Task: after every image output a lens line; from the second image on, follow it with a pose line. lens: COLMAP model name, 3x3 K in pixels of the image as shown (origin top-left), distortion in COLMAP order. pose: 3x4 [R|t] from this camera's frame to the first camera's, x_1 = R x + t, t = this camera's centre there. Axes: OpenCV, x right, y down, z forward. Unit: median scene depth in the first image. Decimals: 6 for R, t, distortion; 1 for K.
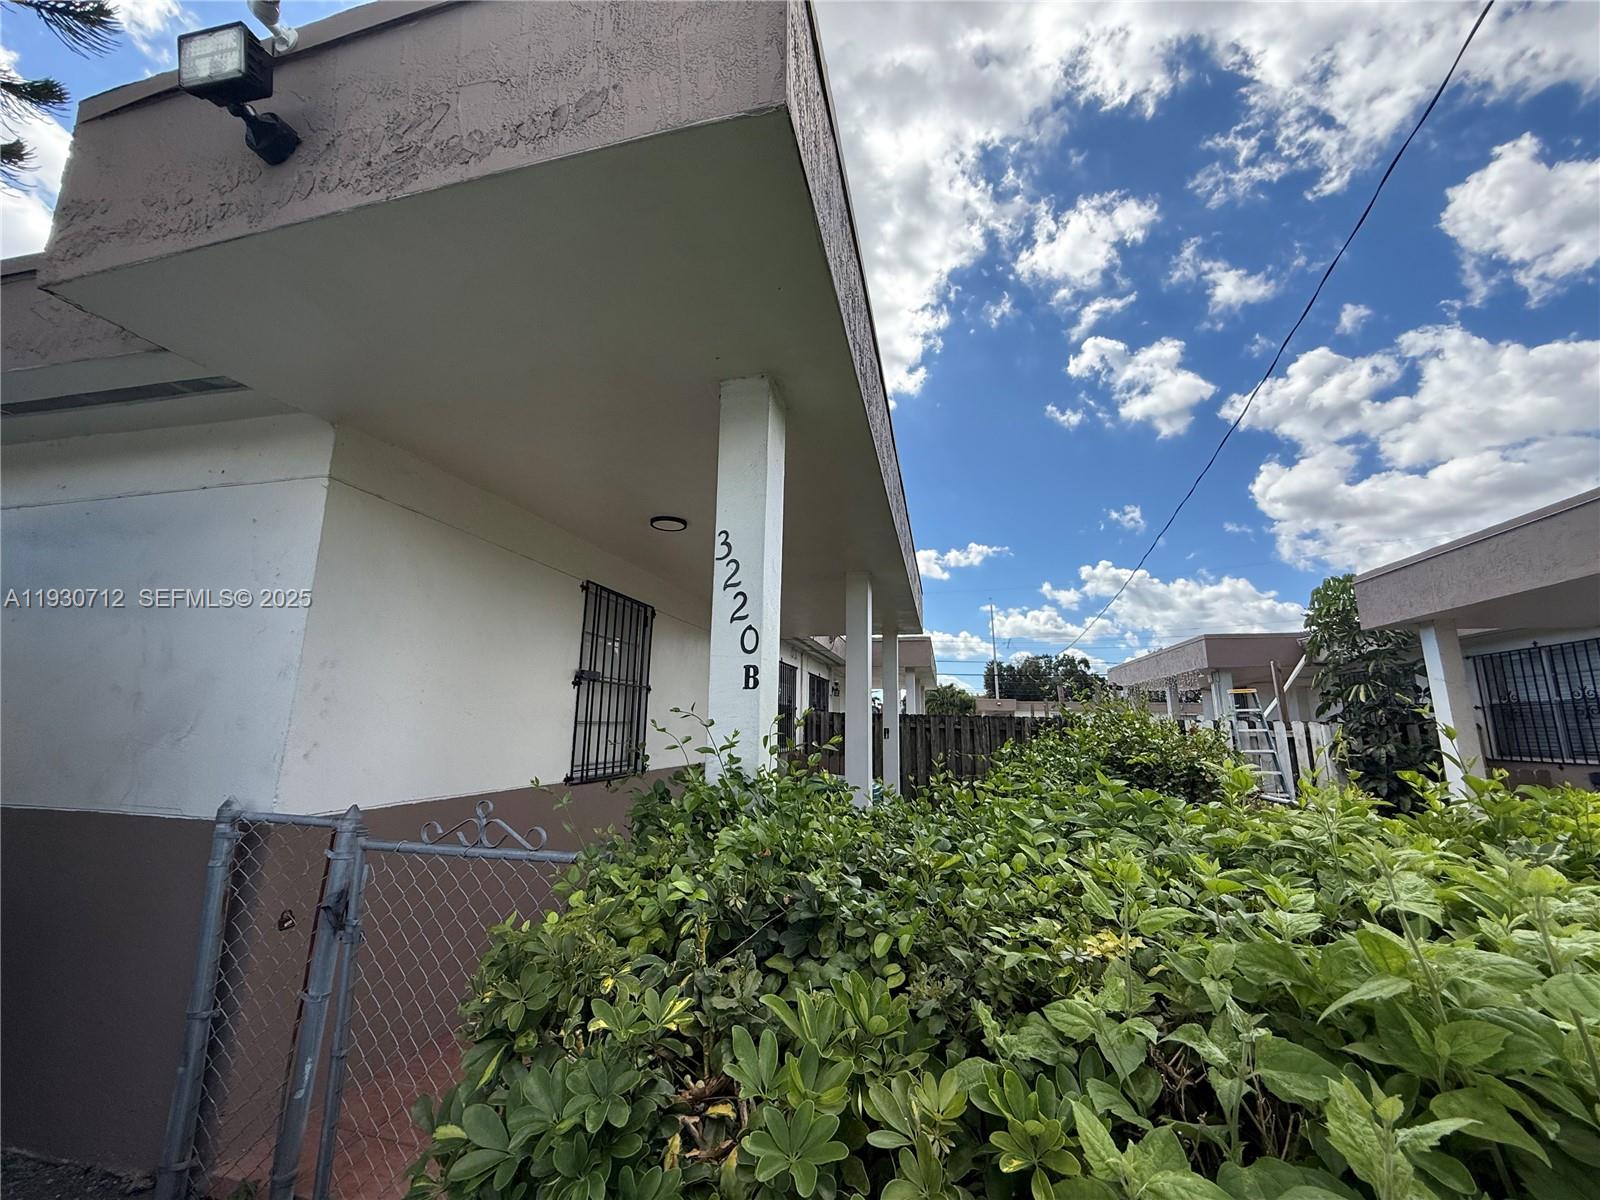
lens RADIAL K [[635.8, 0, 796.0], [0, 635.8, 601.3], [0, 0, 1]] dist [0.000000, -0.000050]
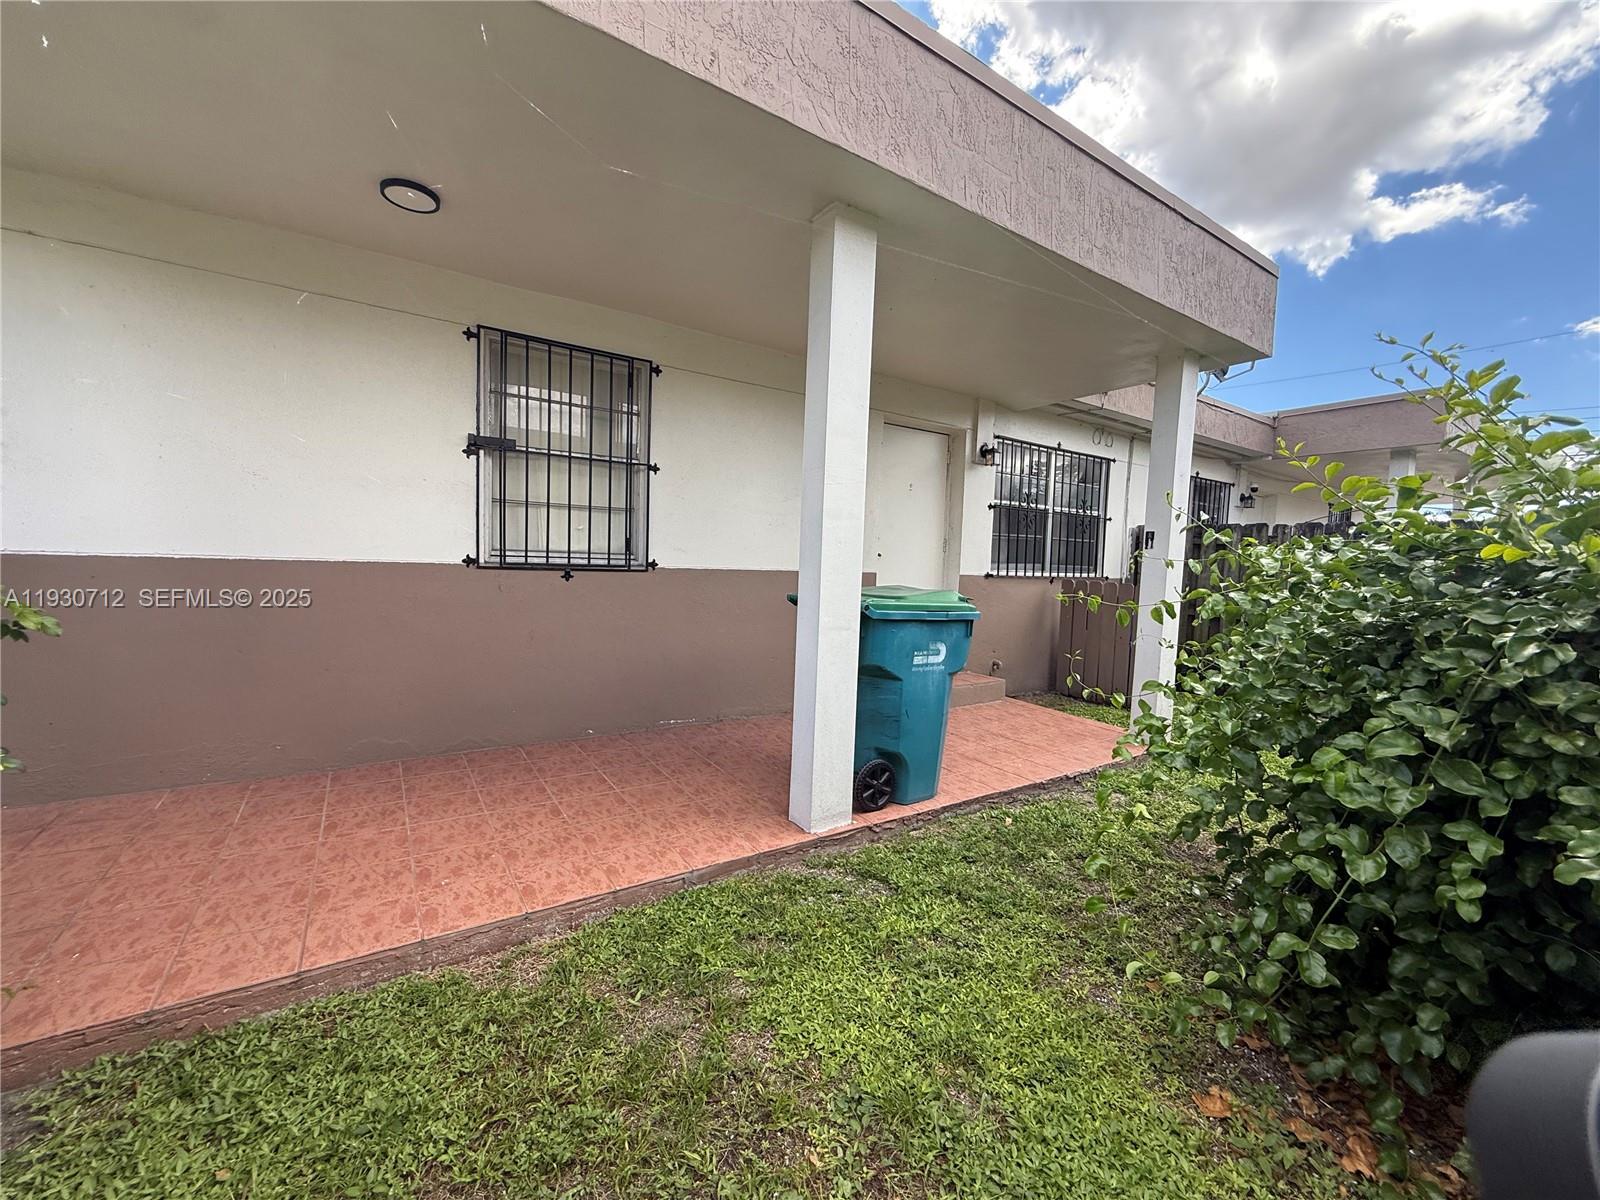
lens RADIAL K [[635.8, 0, 798.3], [0, 635.8, 601.7], [0, 0, 1]] dist [0.000000, -0.000050]
pose [[0.712757, 0.046020, -0.699900, 0.530460], [0.112926, 0.977299, 0.179260, 0.206065], [0.692261, -0.206806, 0.691380, 0.624959]]
